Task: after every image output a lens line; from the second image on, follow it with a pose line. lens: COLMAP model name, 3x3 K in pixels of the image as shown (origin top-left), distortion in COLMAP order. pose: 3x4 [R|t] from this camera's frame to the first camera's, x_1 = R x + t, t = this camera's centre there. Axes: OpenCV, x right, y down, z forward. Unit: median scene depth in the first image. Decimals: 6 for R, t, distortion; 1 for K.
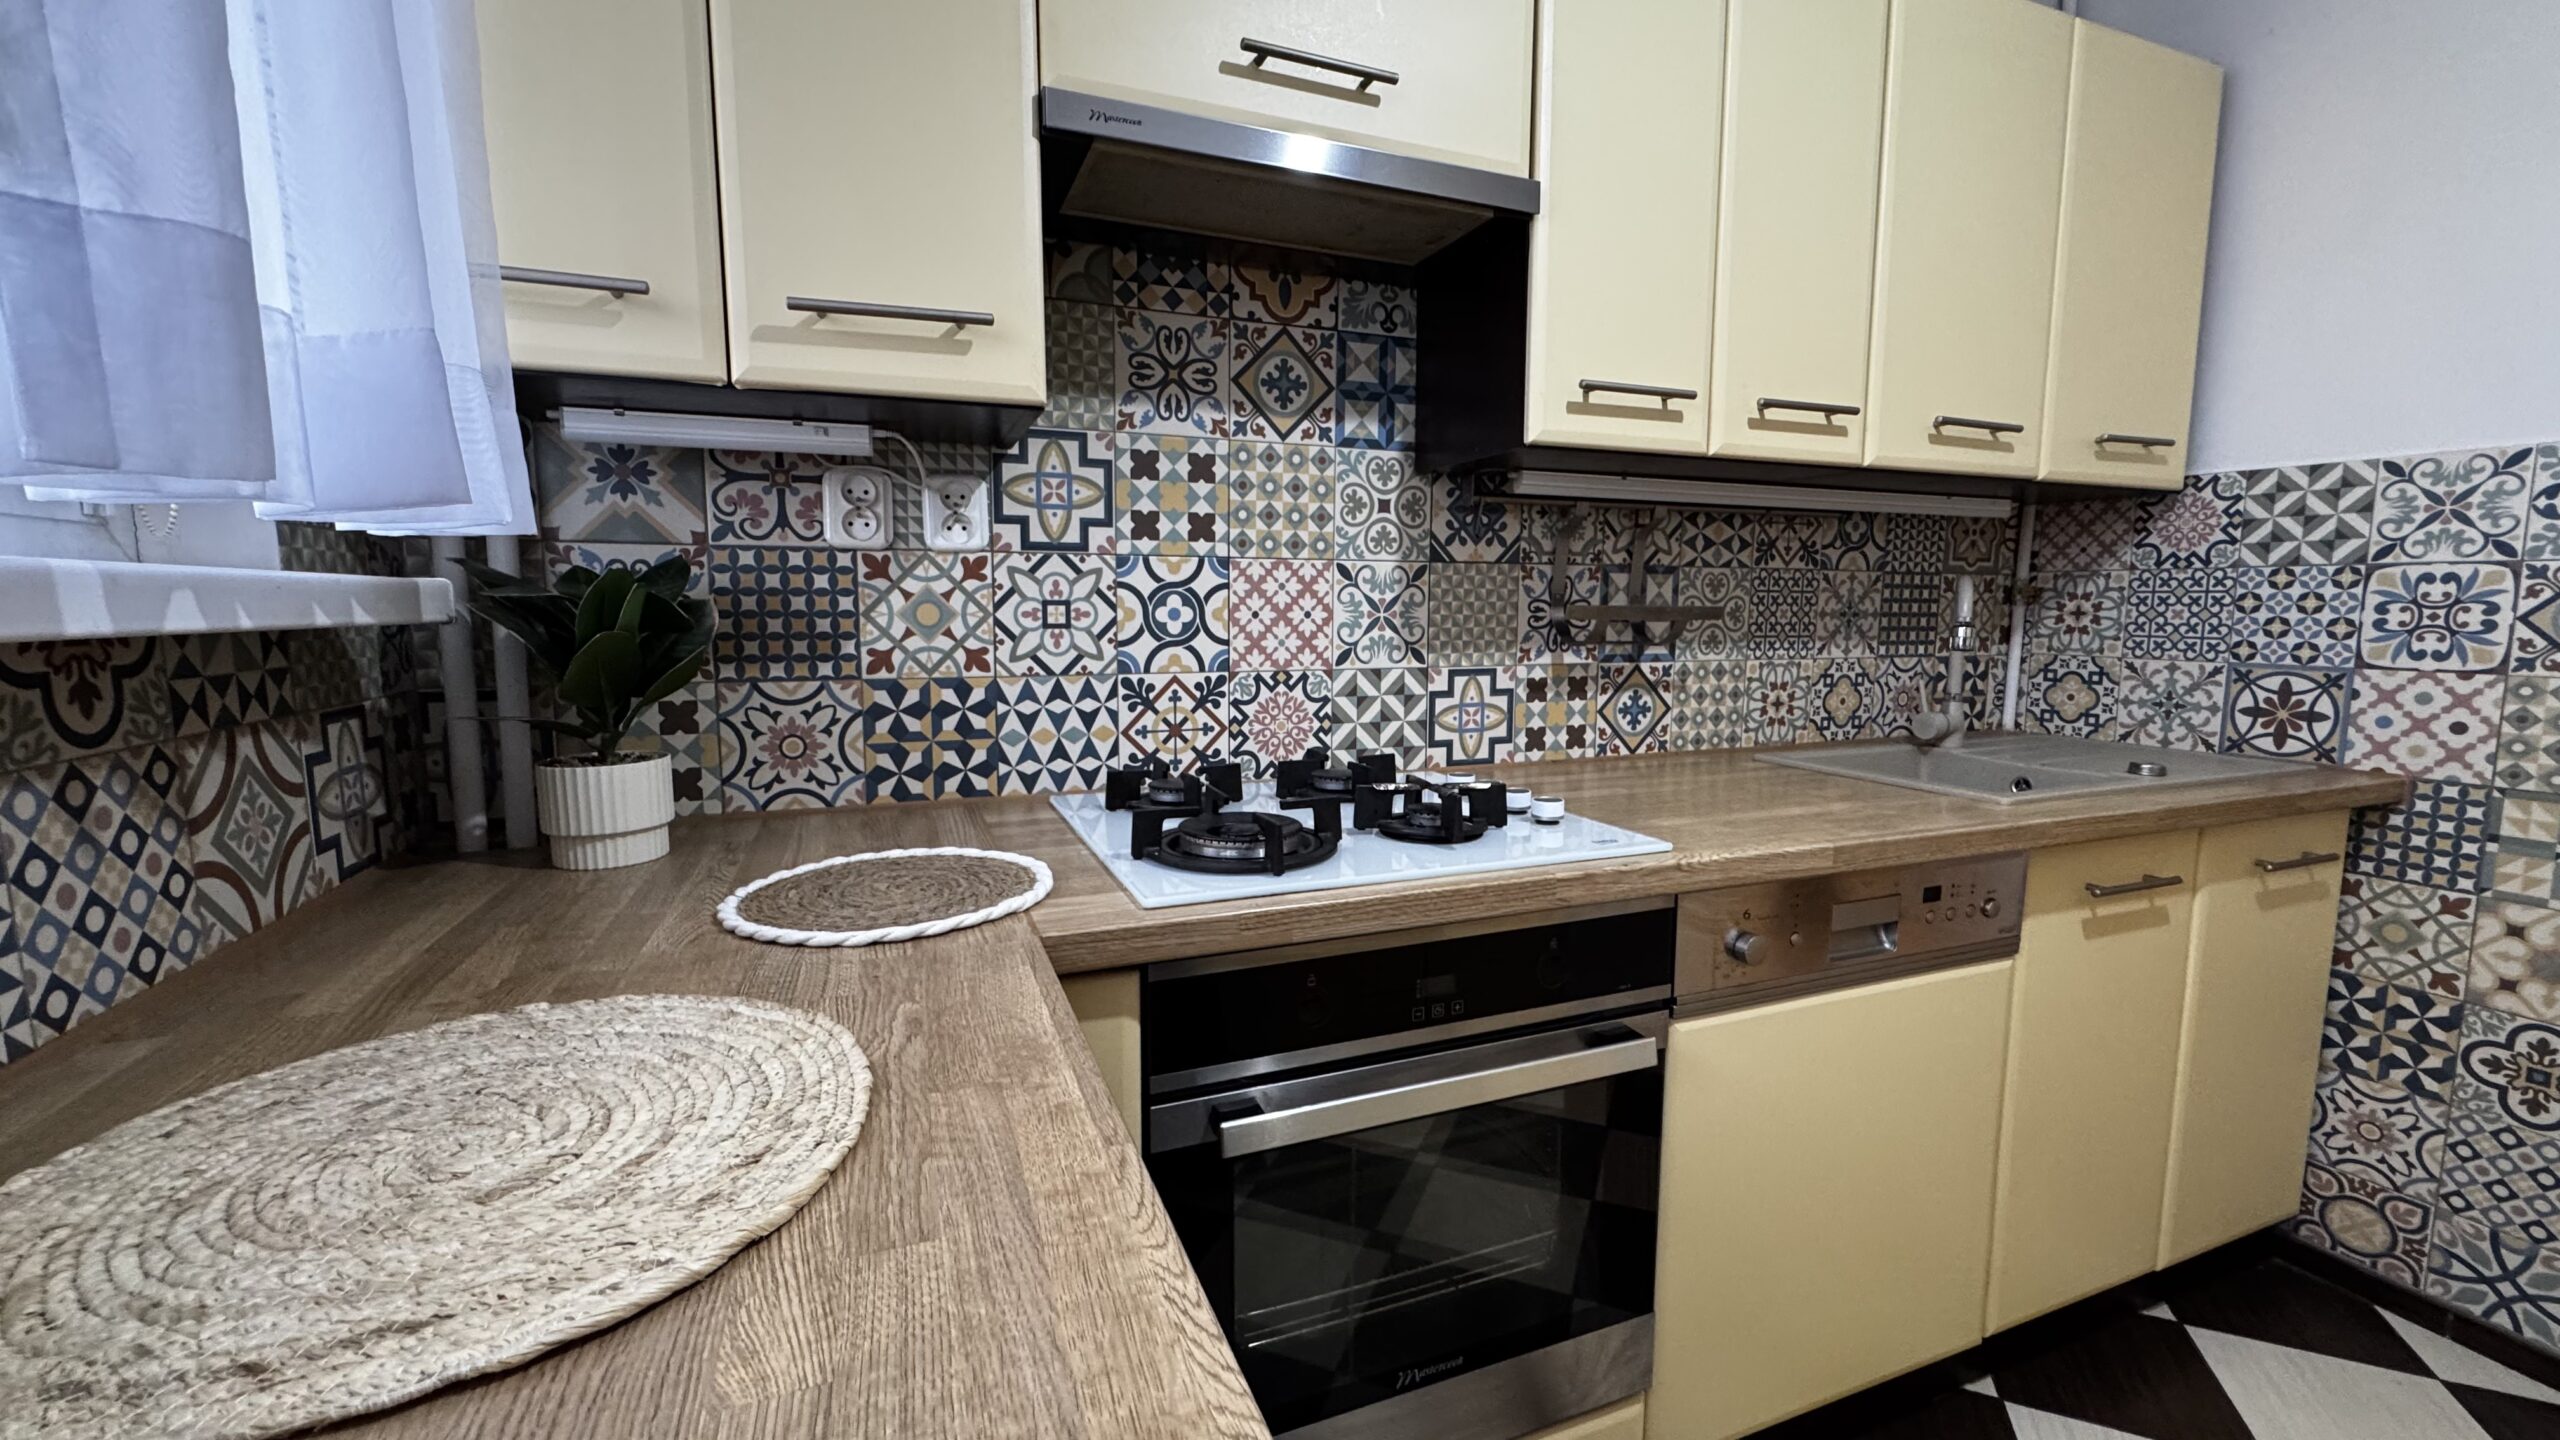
lens RADIAL K [[1018.9, 0, 1278.5], [0, 1018.9, 718.2], [0, 0, 1]] dist [-0.002030, -0.000082]
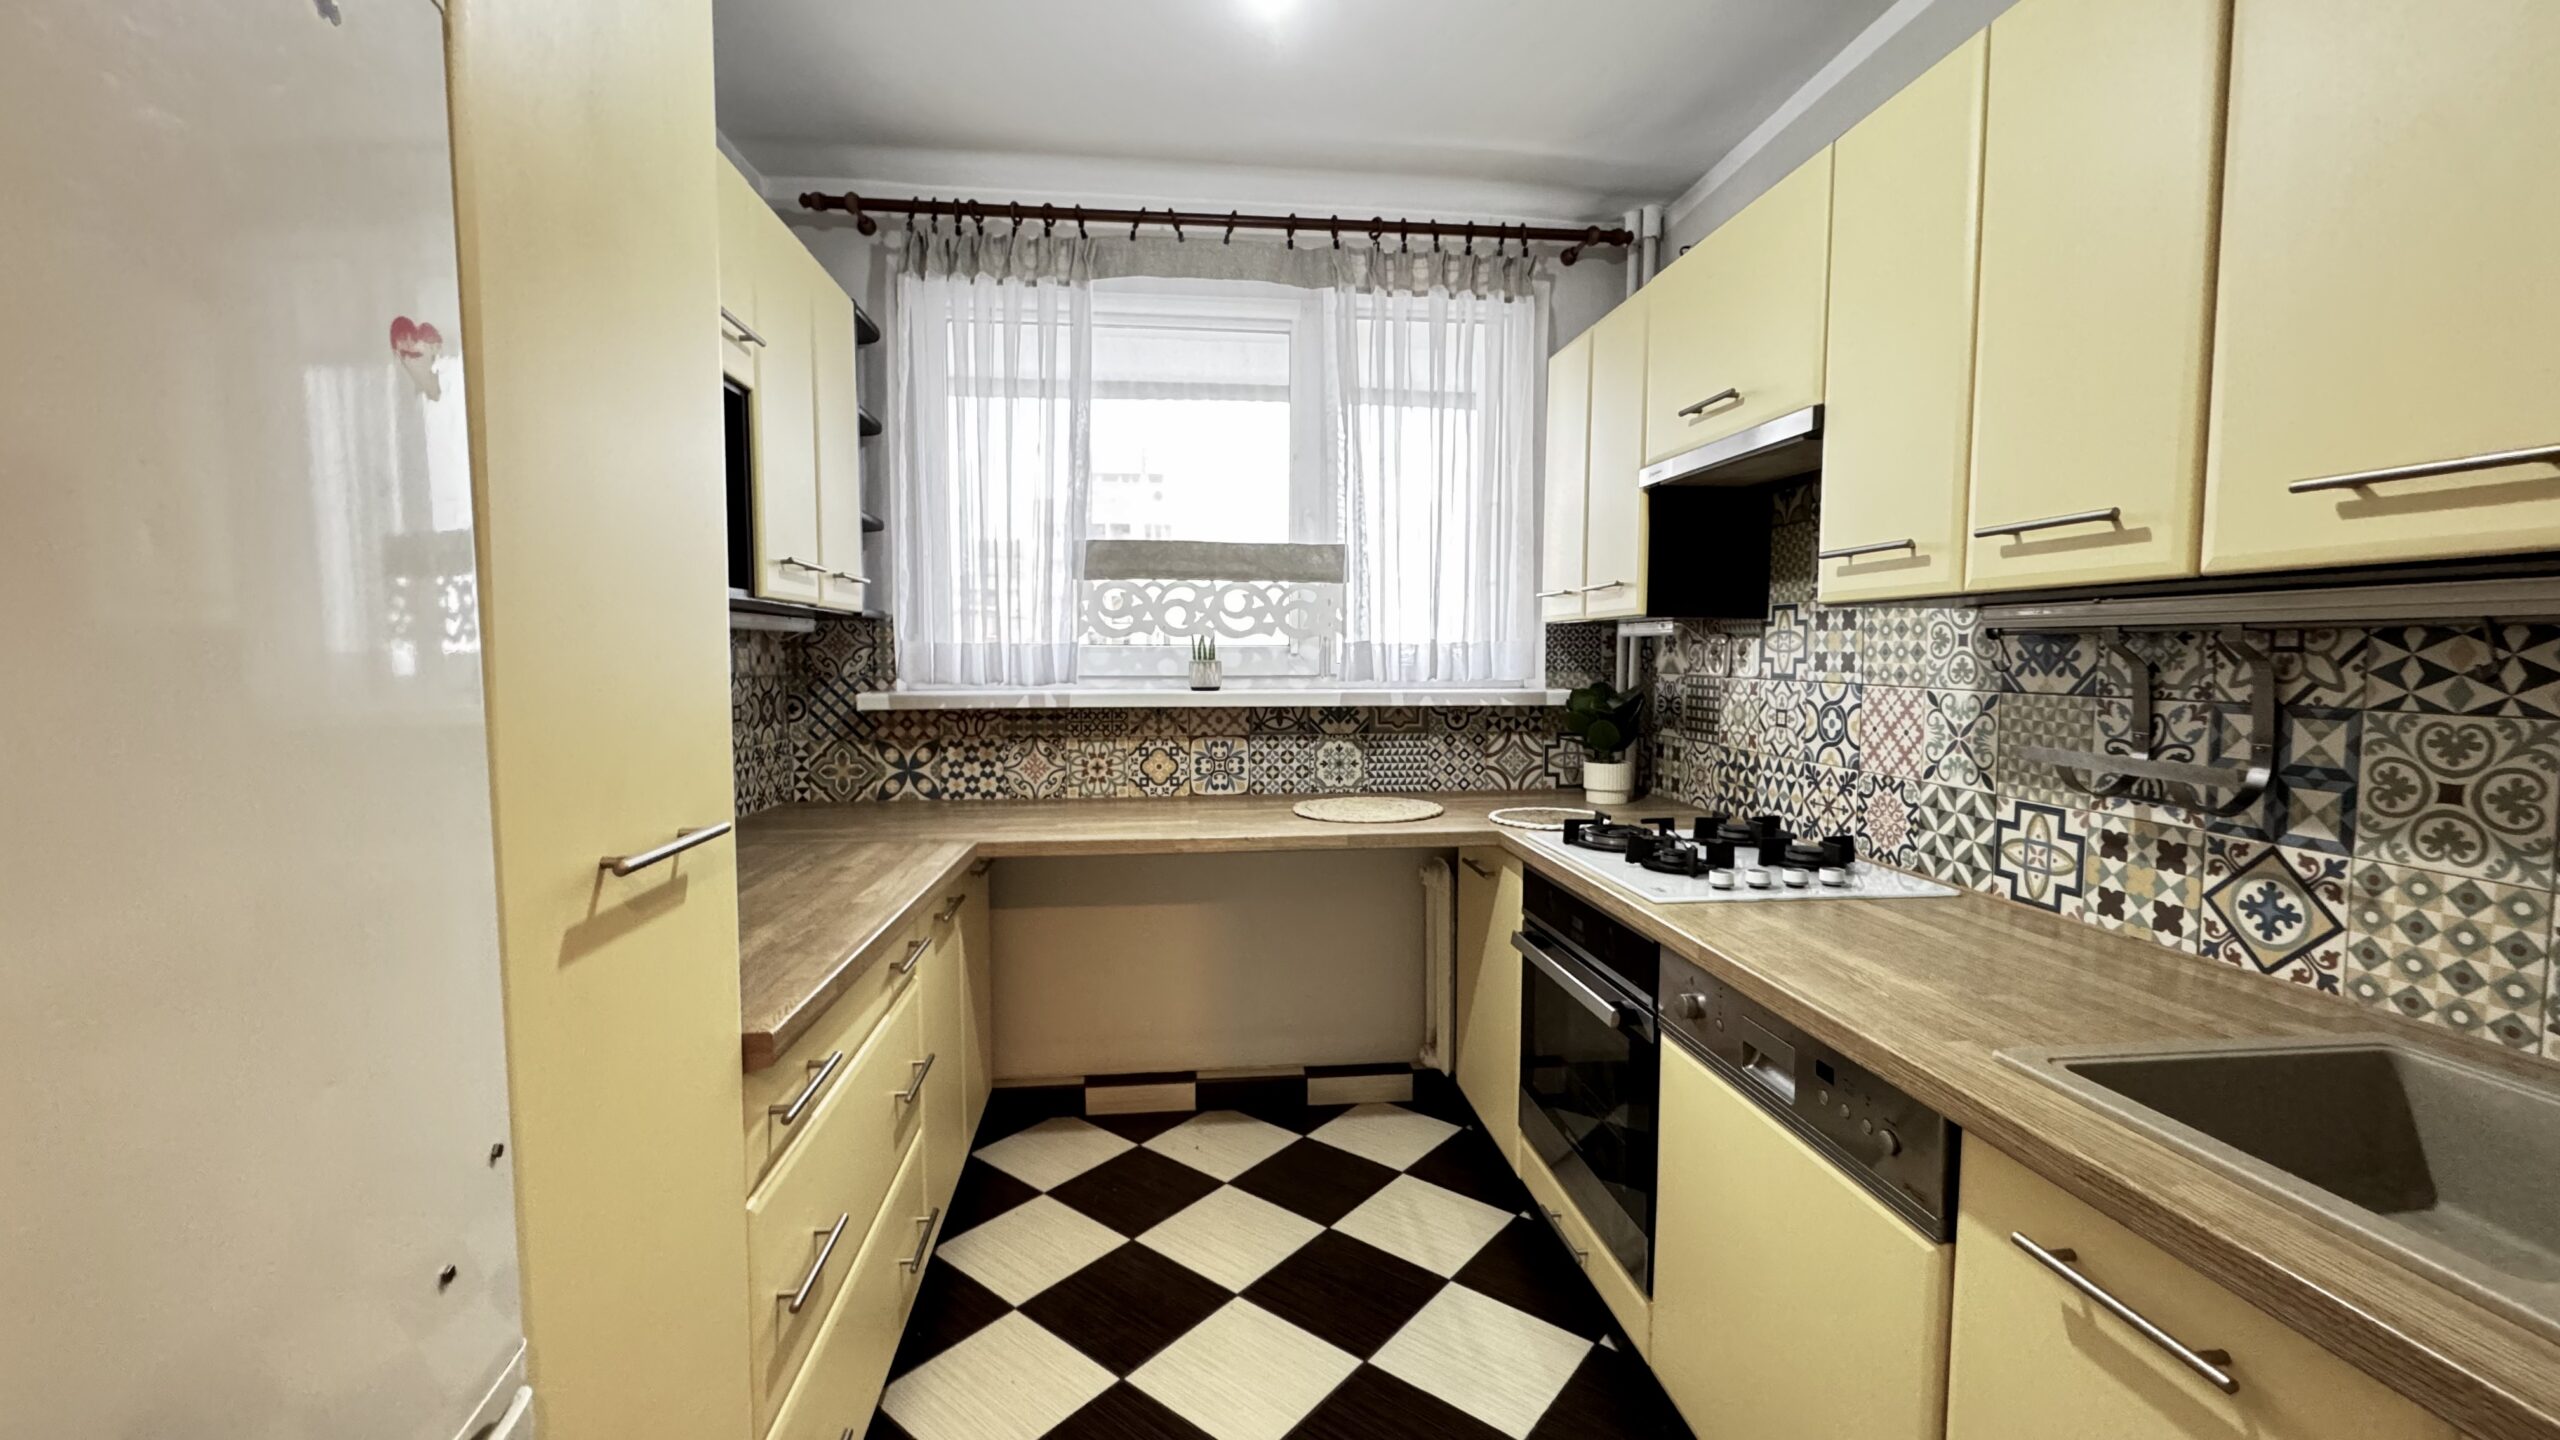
lens RADIAL K [[1018.9, 0, 1273.0], [0, 1018.9, 719.6], [0, 0, 1]] dist [-0.002030, -0.000082]
pose [[-0.275075, 0.062543, -0.959386, 1.348218], [-0.109189, 0.989393, 0.095806, -0.146365], [0.955202, 0.131108, -0.265329, 0.588052]]
